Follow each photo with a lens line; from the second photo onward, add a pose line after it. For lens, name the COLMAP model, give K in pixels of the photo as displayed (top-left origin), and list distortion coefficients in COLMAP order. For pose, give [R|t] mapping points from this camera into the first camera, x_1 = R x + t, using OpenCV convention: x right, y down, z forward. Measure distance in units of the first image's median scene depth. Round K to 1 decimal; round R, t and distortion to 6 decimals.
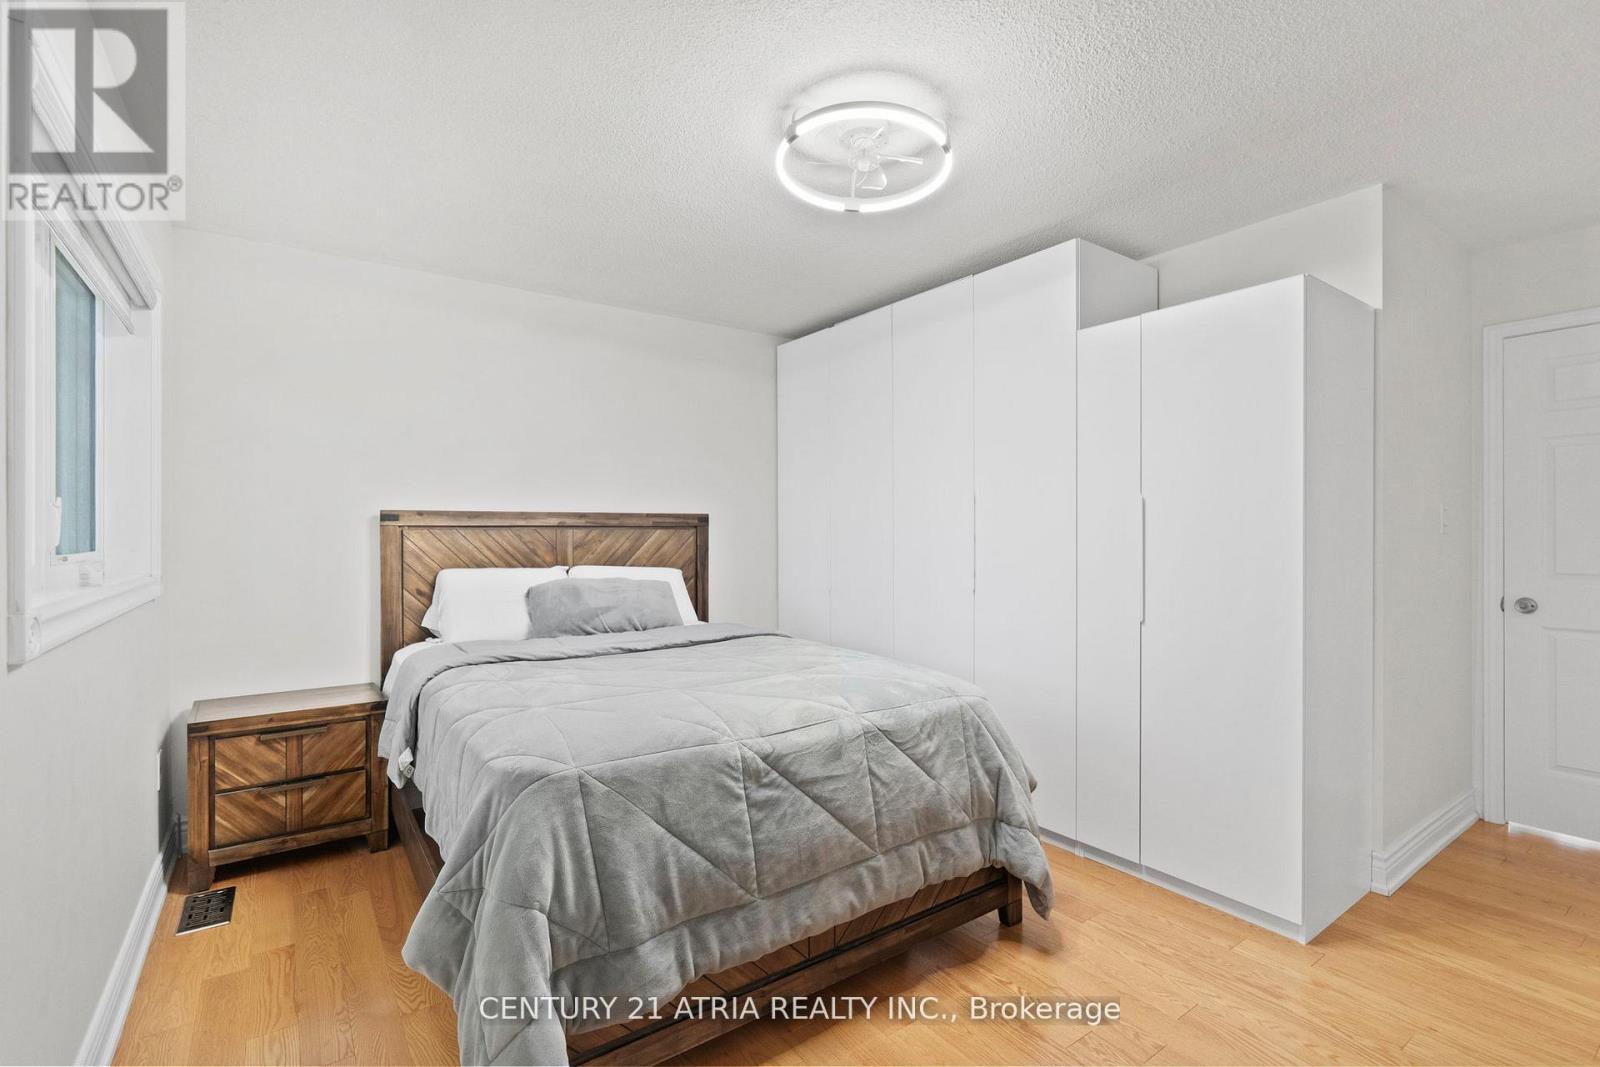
lens RADIAL K [[730.9, 0, 800.0], [0, 730.9, 533.5], [0, 0, 1]] dist [-0.000973, -0.000176]
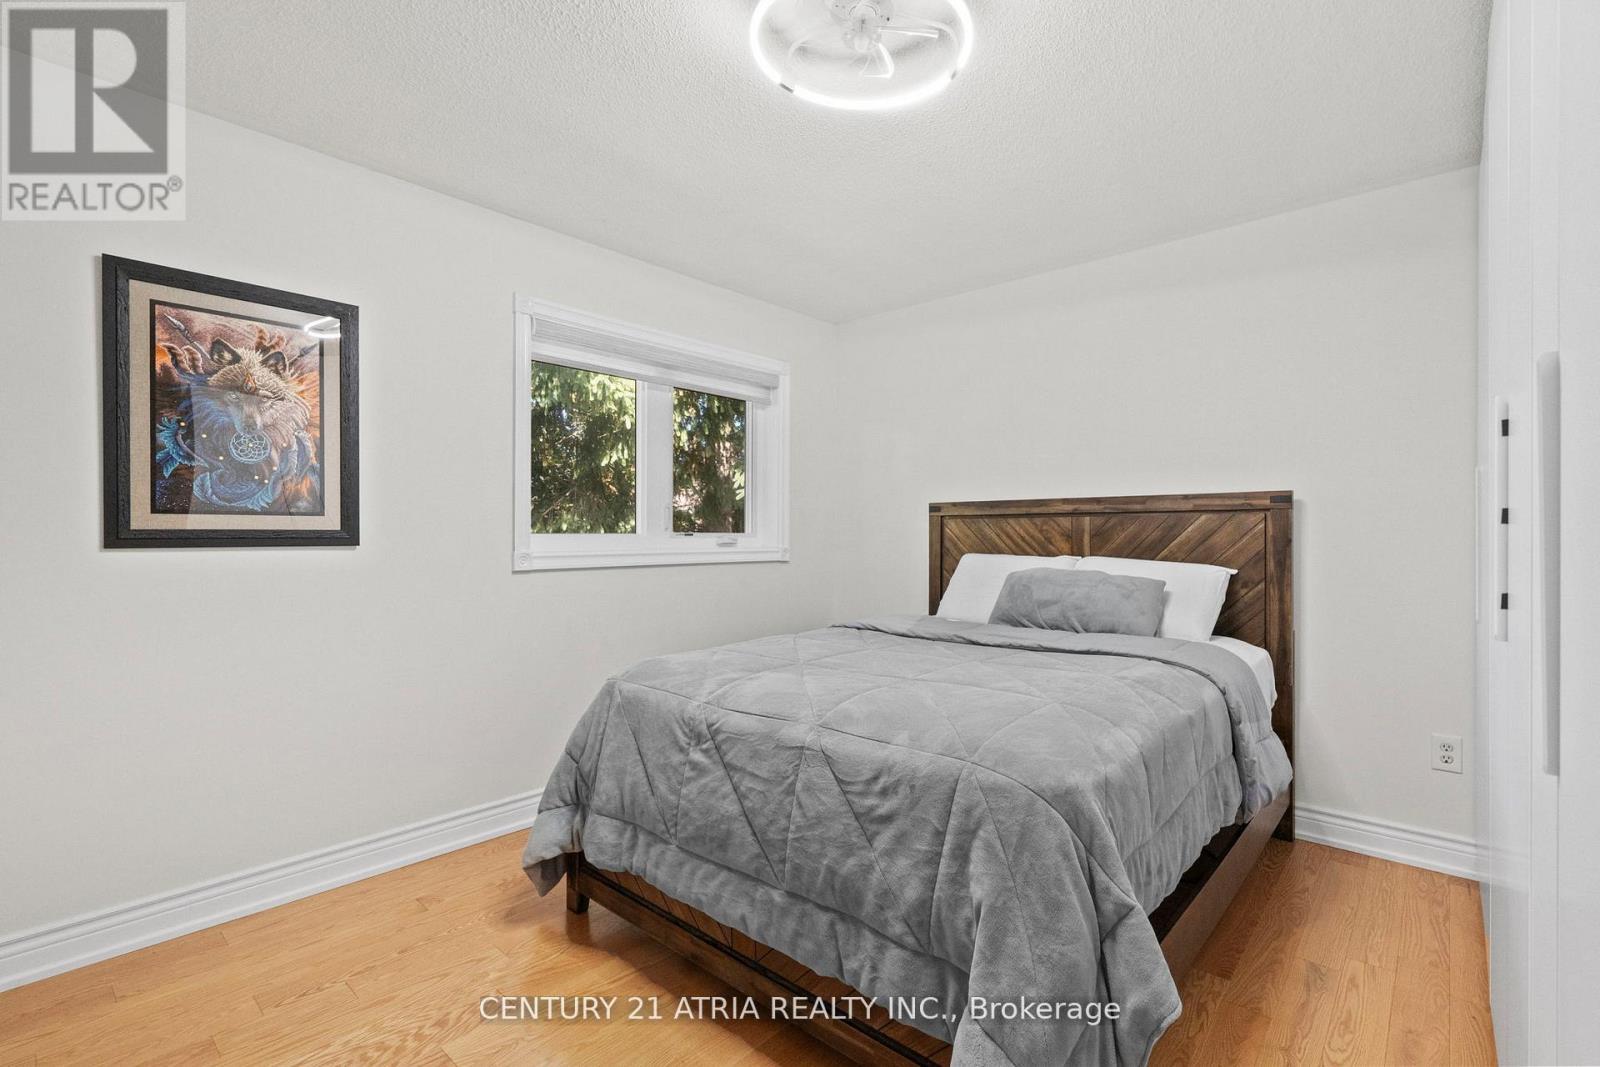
lens RADIAL K [[730.9, 0, 800.0], [0, 730.9, 533.5], [0, 0, 1]] dist [-0.000973, -0.000176]
pose [[0.217422, 0.000836, -0.976077, 0.538348], [-0.000825, 0.999999, 0.000673, 0.016664], [0.976077, 0.000659, 0.217423, 0.484492]]
